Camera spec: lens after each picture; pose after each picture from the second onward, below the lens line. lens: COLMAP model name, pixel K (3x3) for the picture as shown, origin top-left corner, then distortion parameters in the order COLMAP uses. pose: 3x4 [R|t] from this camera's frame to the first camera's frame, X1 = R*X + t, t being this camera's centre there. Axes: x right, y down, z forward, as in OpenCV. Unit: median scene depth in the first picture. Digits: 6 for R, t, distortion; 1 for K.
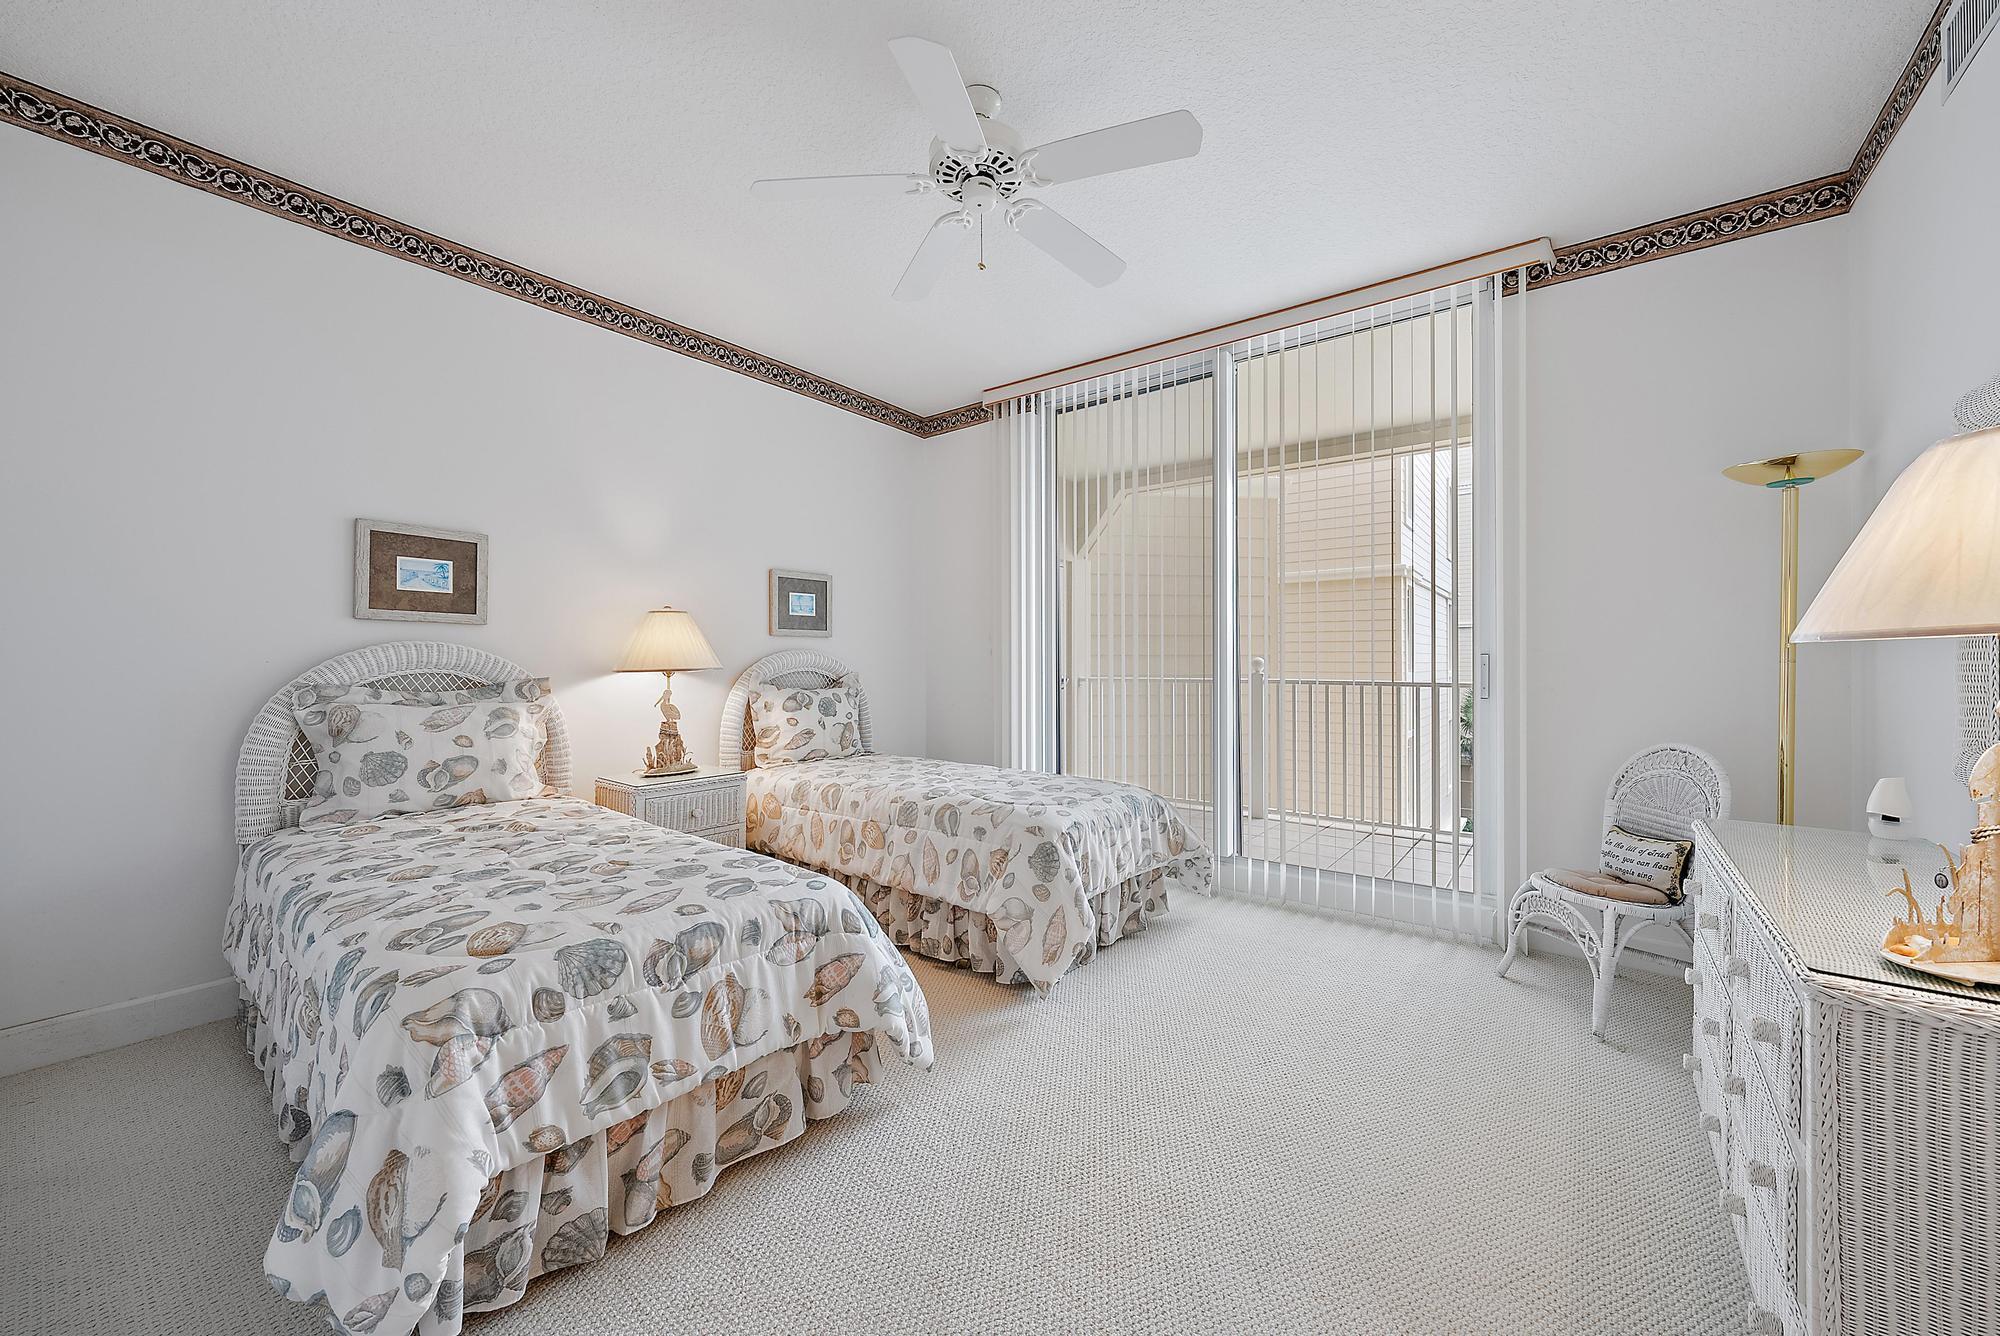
lens RADIAL K [[768.7, 0, 1011.6], [0, 768.7, 660.7], [0, 0, 1]] dist [-0.000809, -0.000115]
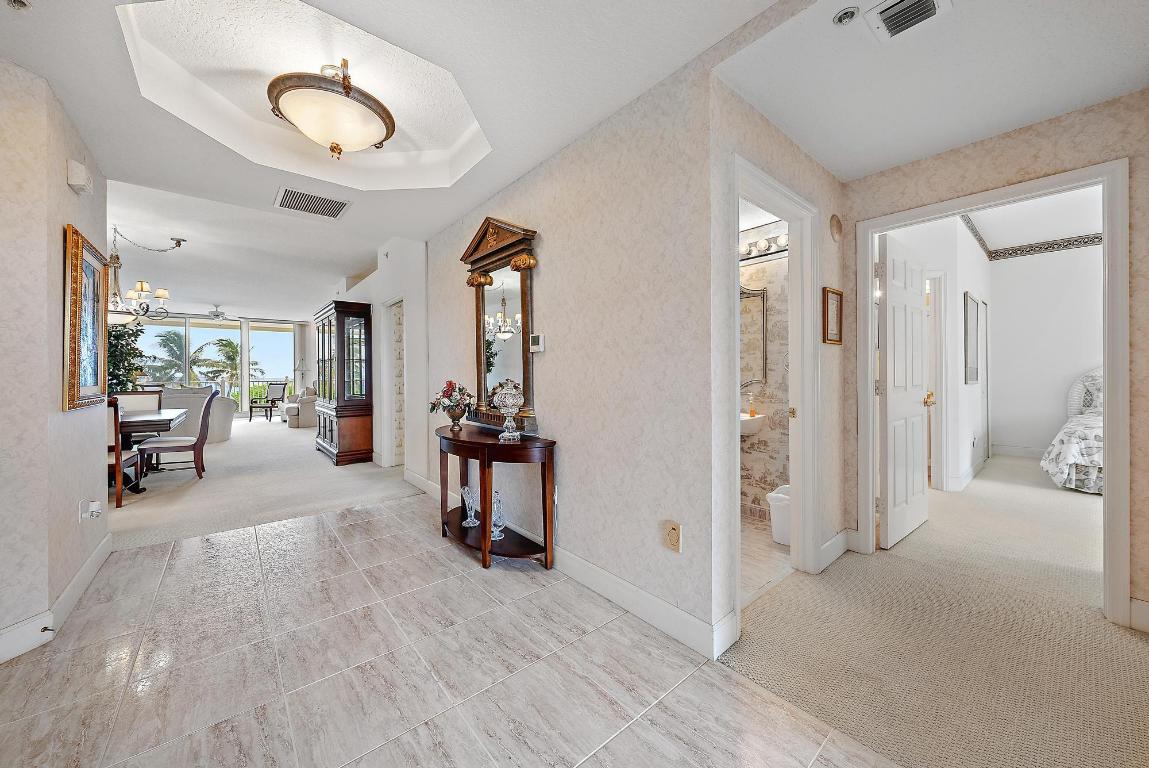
lens RADIAL K [[414.6, 0, 577.1], [0, 414.6, 376.2], [0, 0, 1]] dist [-0.001891, -0.000063]
pose [[-0.224538, 0.002302, -0.974463, 3.109342], [0.005772, 0.999983, 0.001033, 0.023849], [0.974448, -0.005393, -0.224547, -1.901050]]
